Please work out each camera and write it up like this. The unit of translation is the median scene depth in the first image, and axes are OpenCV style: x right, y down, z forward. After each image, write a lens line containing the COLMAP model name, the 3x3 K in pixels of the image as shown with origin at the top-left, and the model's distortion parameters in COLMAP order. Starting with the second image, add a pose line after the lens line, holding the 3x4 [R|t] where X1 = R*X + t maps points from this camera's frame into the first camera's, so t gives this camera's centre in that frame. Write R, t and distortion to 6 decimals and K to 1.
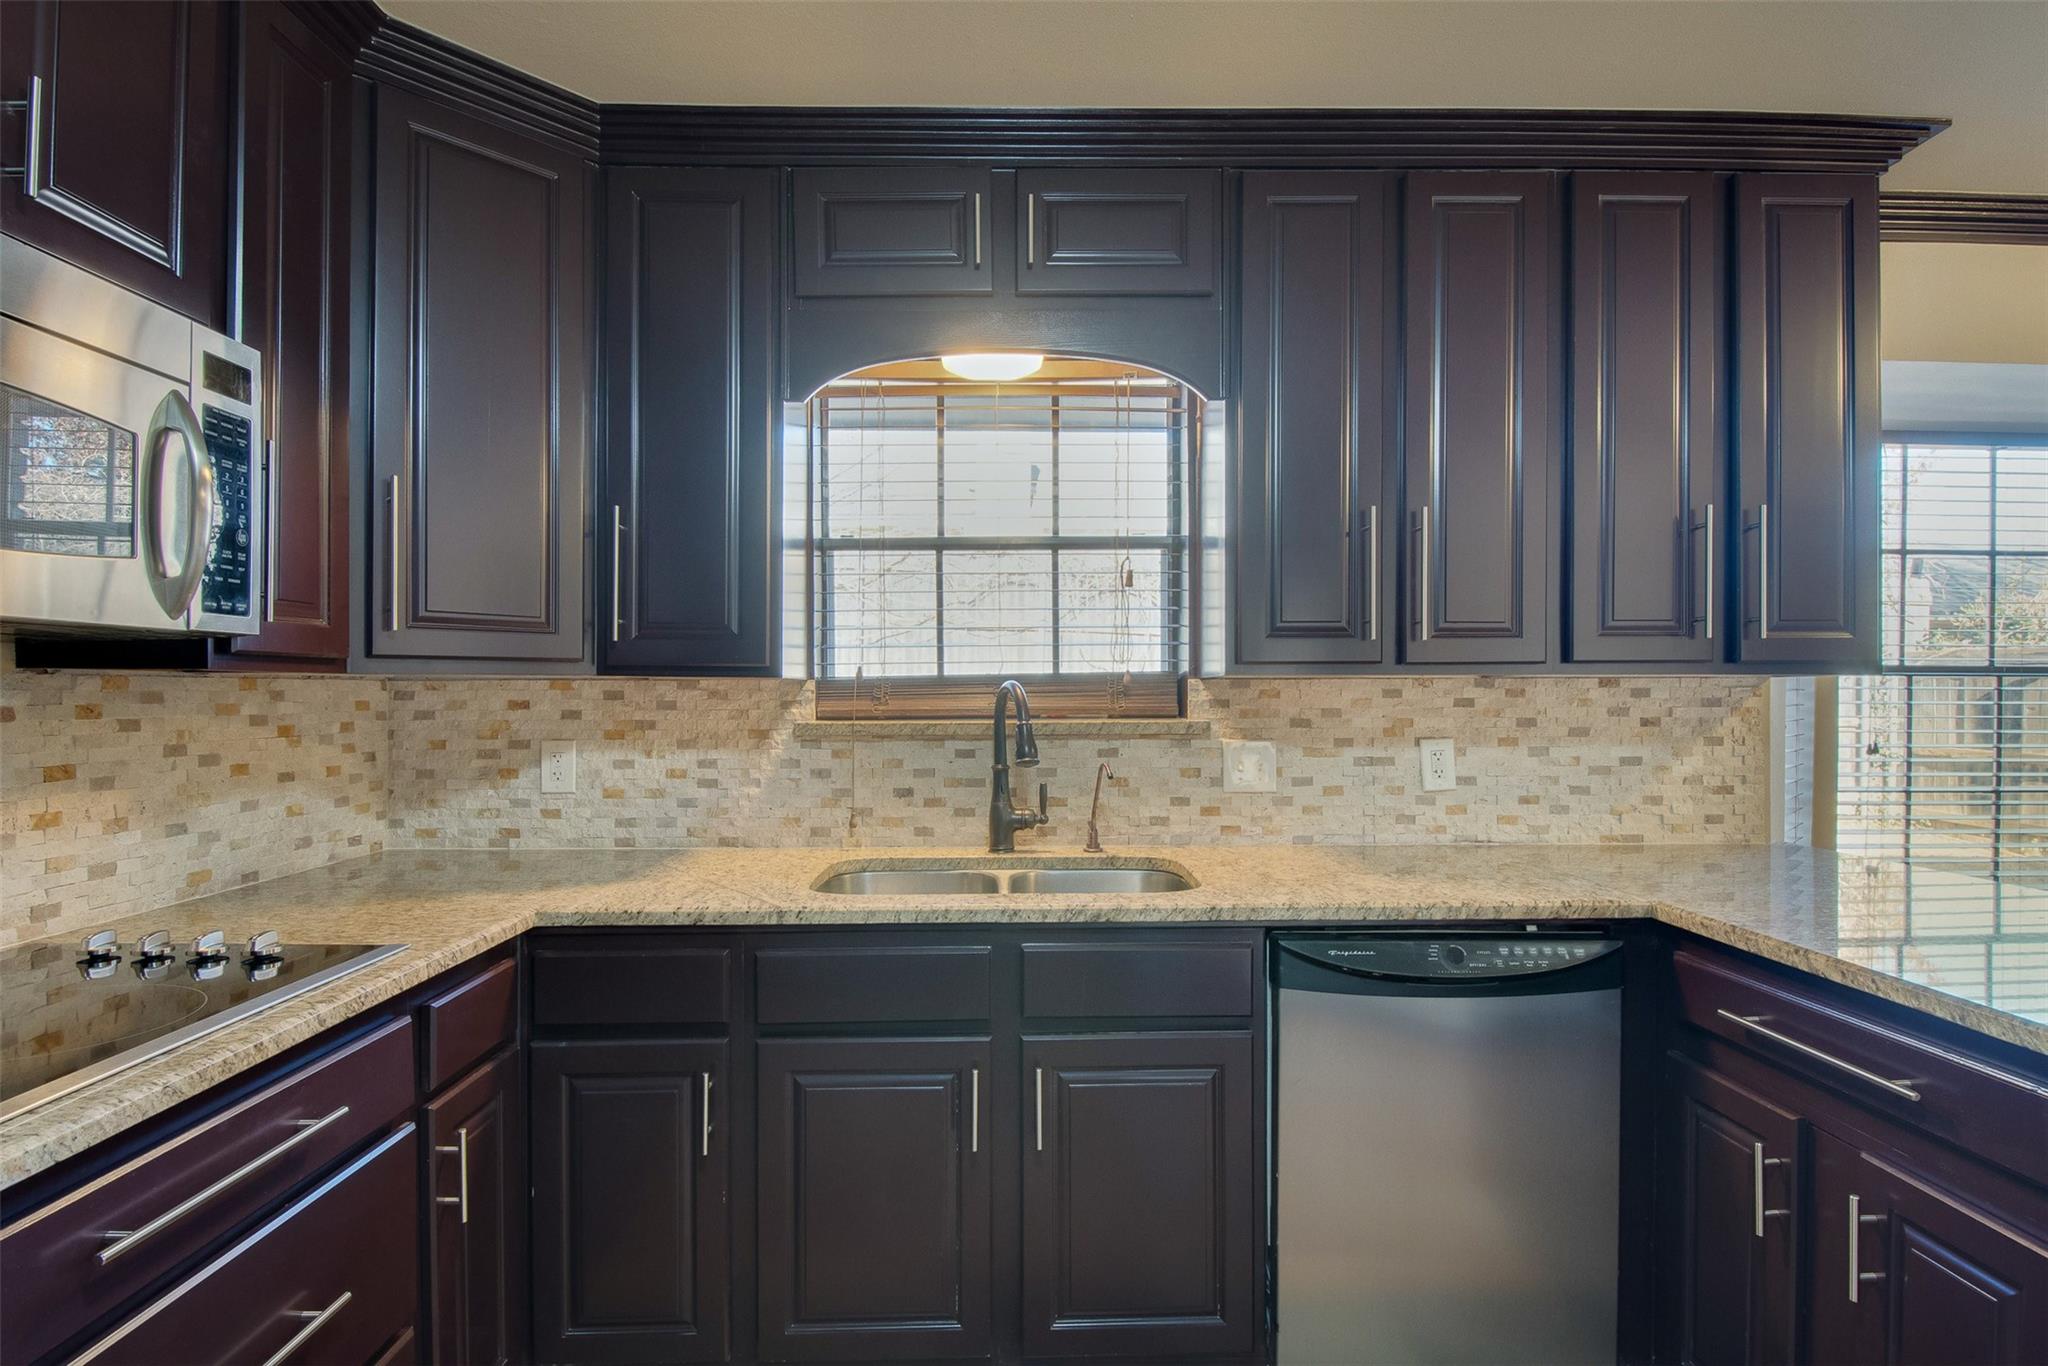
lens RADIAL K [[1013.4, 0, 1006.8], [0, 1013.4, 689.1], [0, 0, 1]] dist [0.012131, -0.012839]
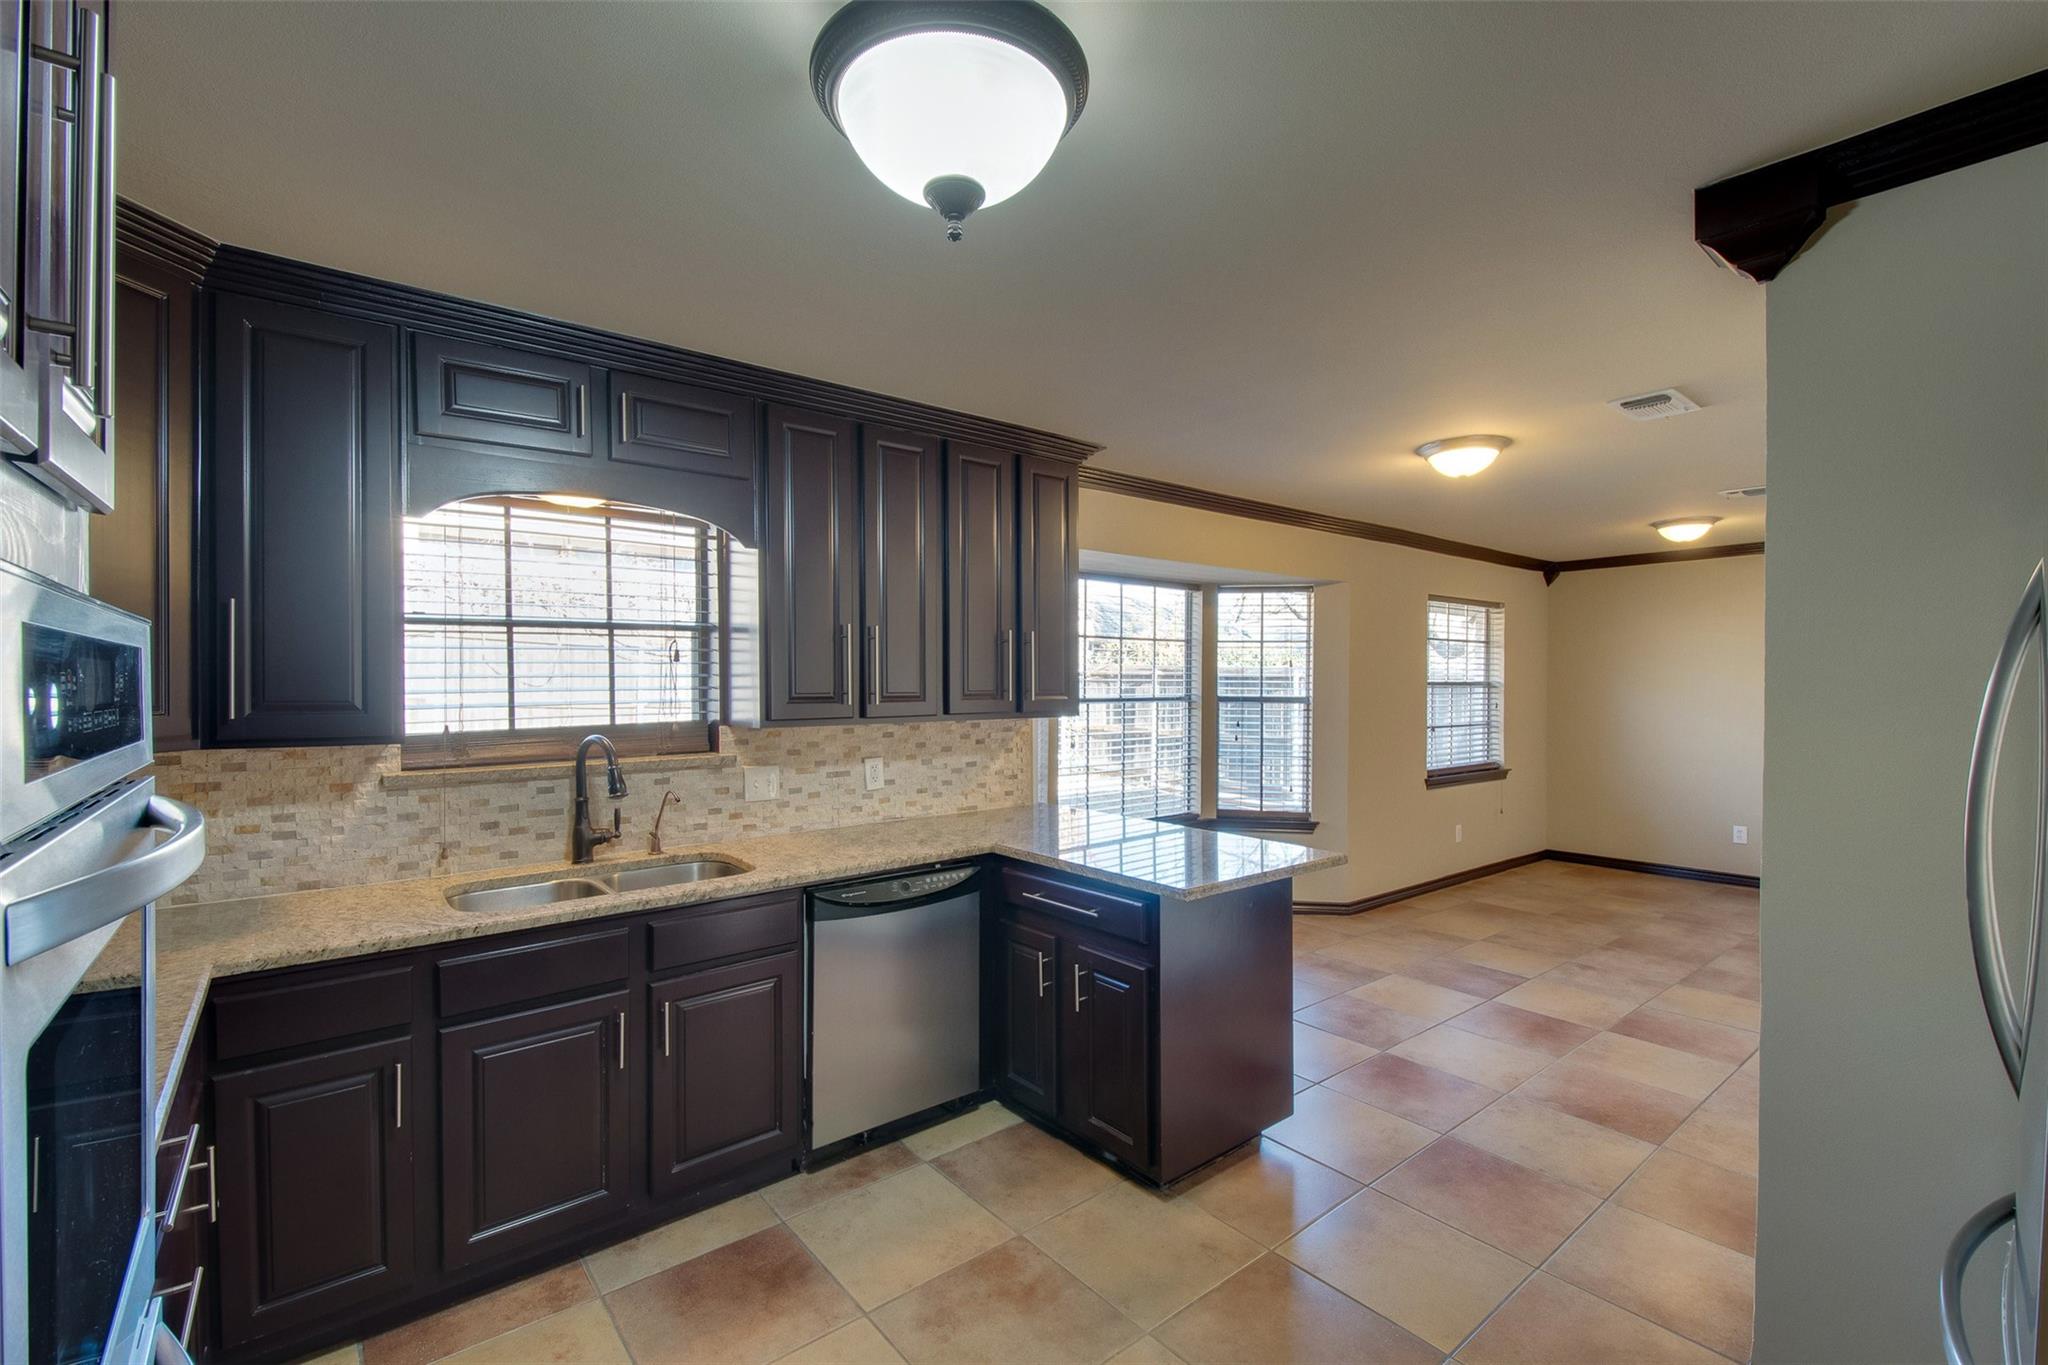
lens RADIAL K [[907.3, 0, 1020.7], [0, 907.3, 673.9], [0, 0, 1]] dist [-0.000555, -0.002360]
pose [[0.790326, -0.003765, 0.612675, -0.282399], [0.005223, 0.999986, -0.000593, -0.084357], [-0.612664, 0.003669, 0.790335, -0.297271]]
